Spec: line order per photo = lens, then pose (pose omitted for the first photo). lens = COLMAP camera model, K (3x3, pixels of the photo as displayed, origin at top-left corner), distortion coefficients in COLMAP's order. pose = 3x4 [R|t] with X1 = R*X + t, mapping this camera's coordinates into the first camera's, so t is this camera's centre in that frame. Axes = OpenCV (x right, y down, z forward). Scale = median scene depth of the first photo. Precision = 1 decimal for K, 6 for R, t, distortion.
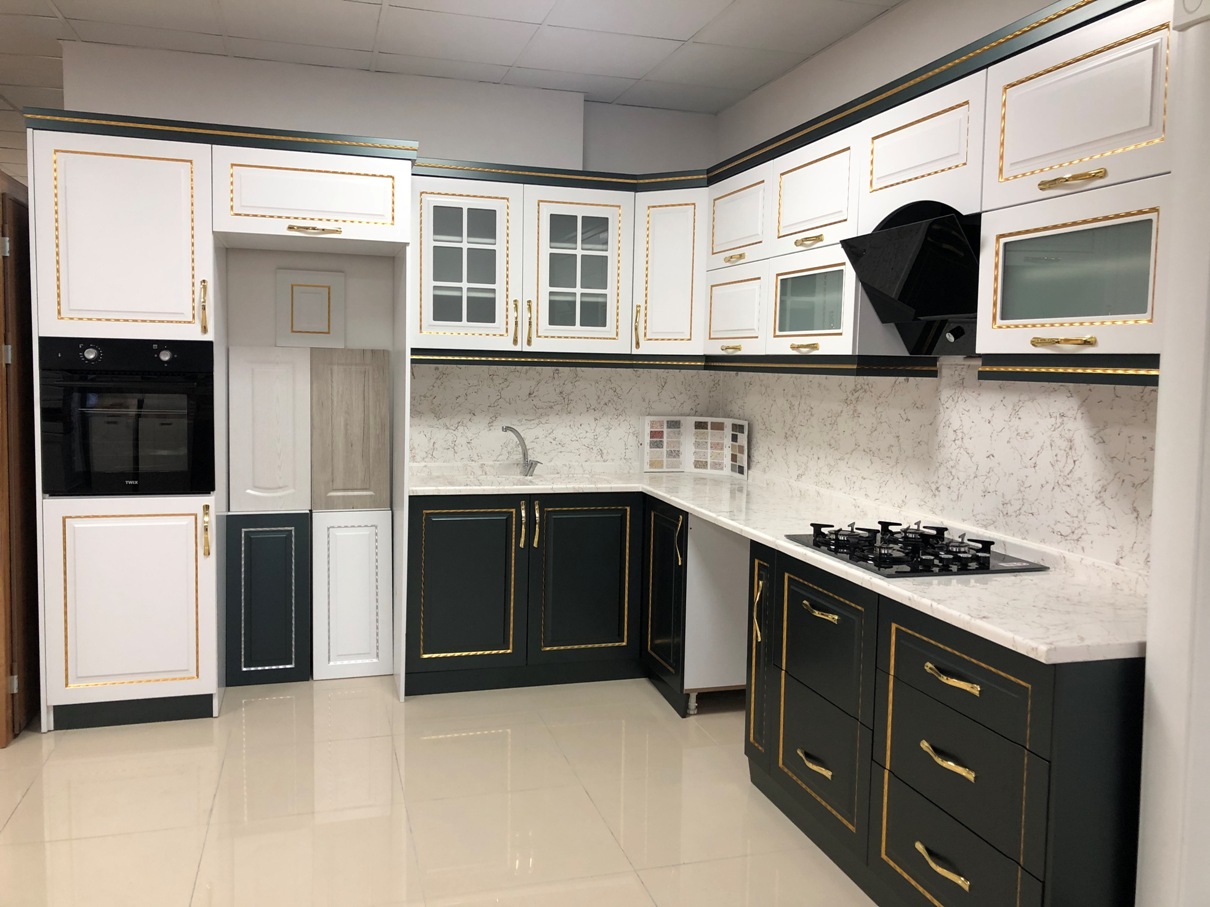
lens RADIAL K [[992.4, 0, 598.5], [0, 992.4, 439.2], [0, 0, 1]] dist [0.138544, -0.333585]
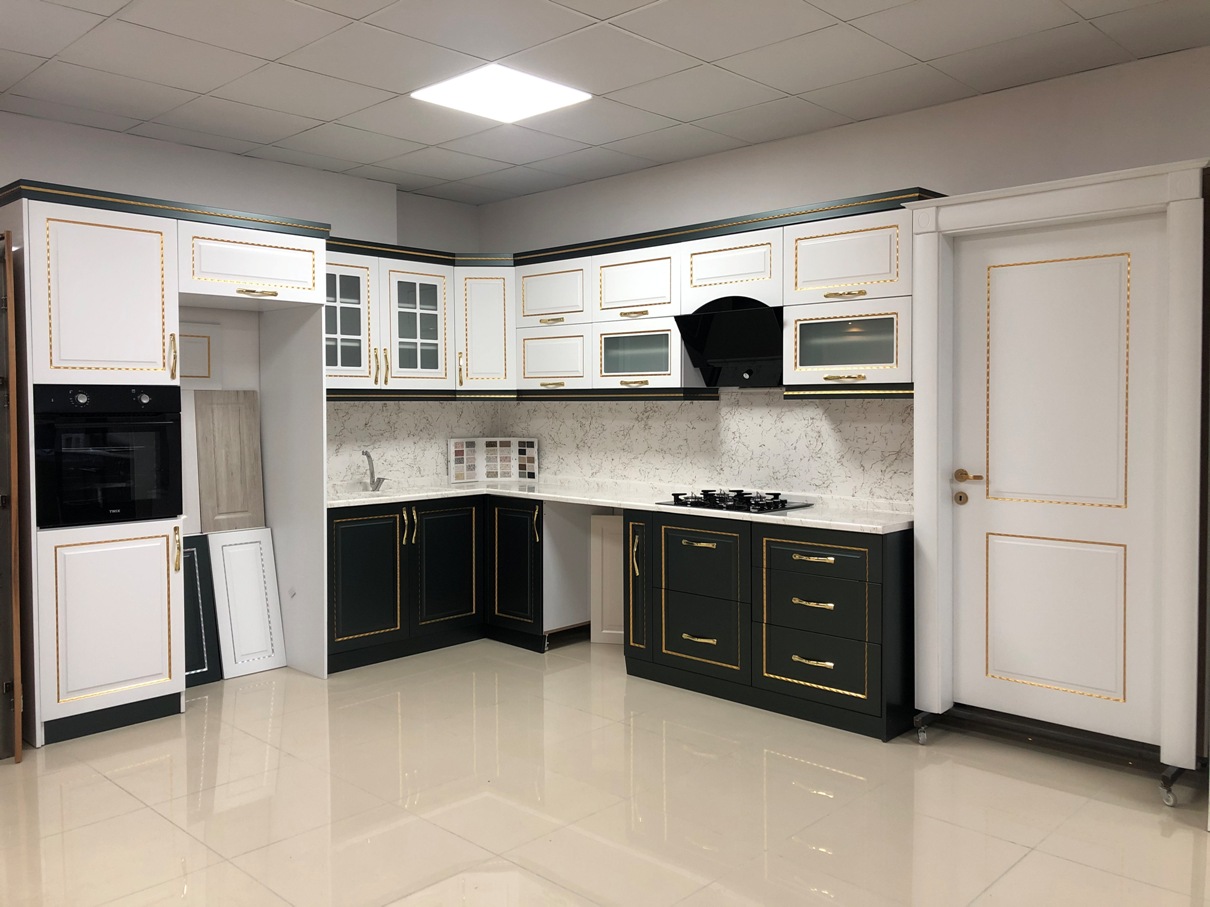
lens RADIAL K [[992.4, 0, 598.5], [0, 992.4, 439.2], [0, 0, 1]] dist [0.138544, -0.333585]
pose [[0.865542, -0.043858, 0.498913, -0.531409], [0.061759, 0.997902, -0.019421, 0.016915], [-0.497015, 0.047622, 0.866434, -0.243945]]
